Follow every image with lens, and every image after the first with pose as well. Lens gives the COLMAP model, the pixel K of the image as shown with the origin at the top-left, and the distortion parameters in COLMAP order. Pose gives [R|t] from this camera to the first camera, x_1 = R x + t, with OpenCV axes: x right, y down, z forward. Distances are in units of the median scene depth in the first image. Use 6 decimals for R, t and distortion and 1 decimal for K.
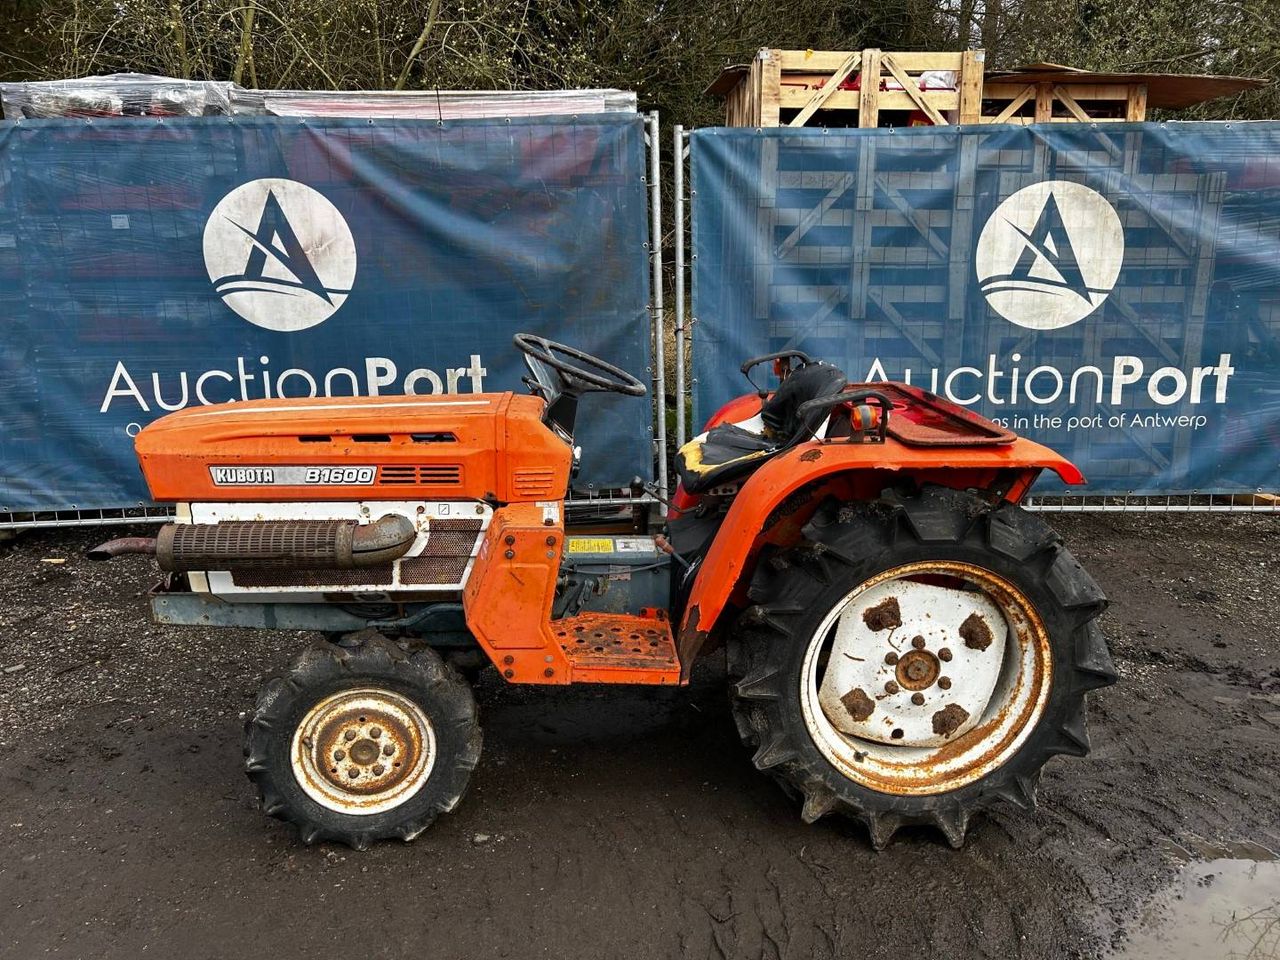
lens RADIAL K [[928.4, 0, 622.5], [0, 928.4, 505.3], [0, 0, 1]] dist [0.004963, -0.007460]
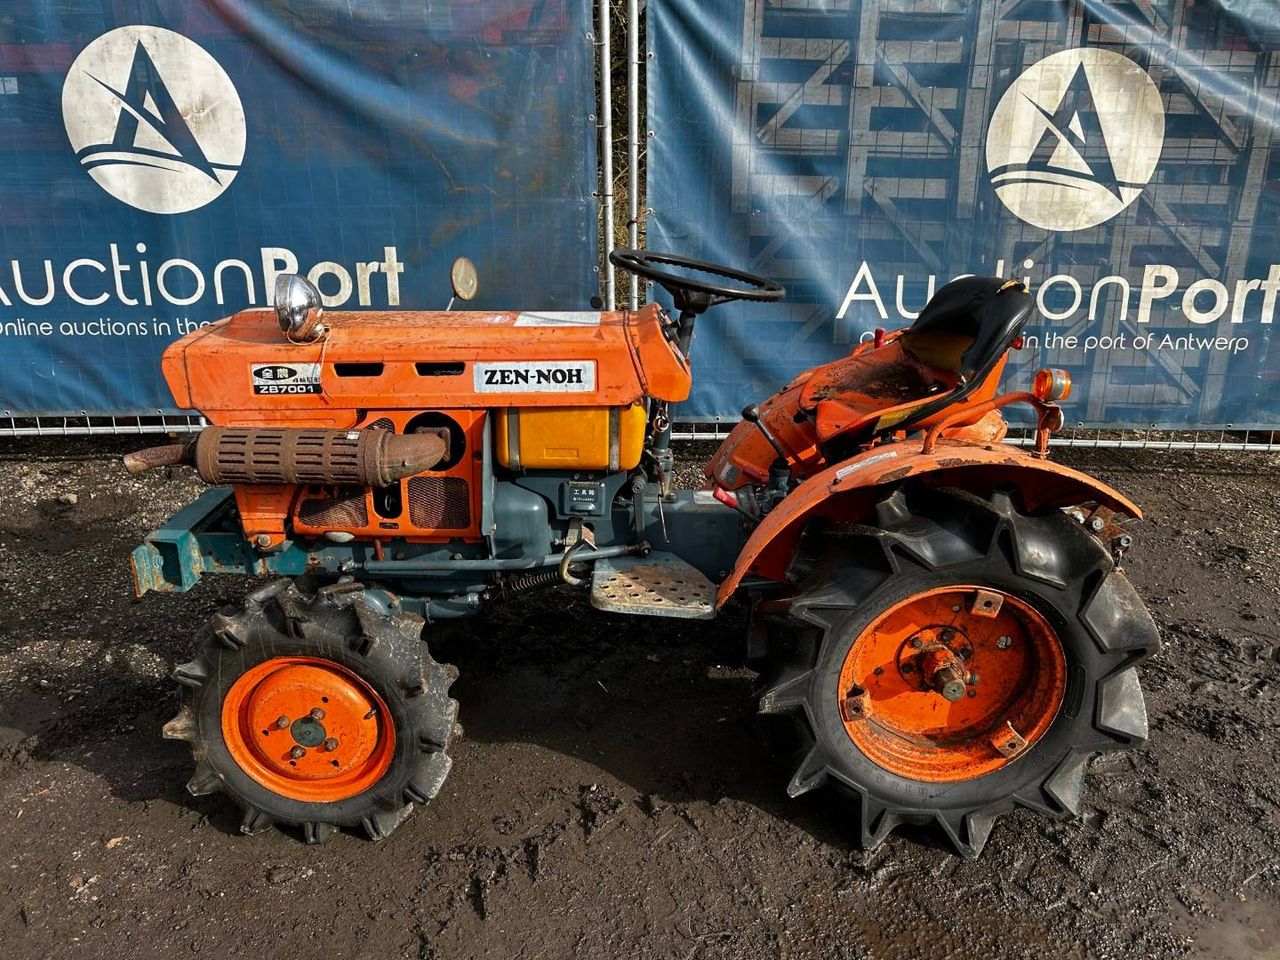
lens RADIAL K [[908.2, 0, 640.0], [0, 908.2, 480.0], [0, 0, 1]] dist [0.001049, -0.007826]
pose [[0.999666, 0.023673, -0.010387, 0.081799], [-0.022784, 0.996646, 0.078598, -0.019167], [0.012213, -0.078335, 0.996852, 0.152947]]
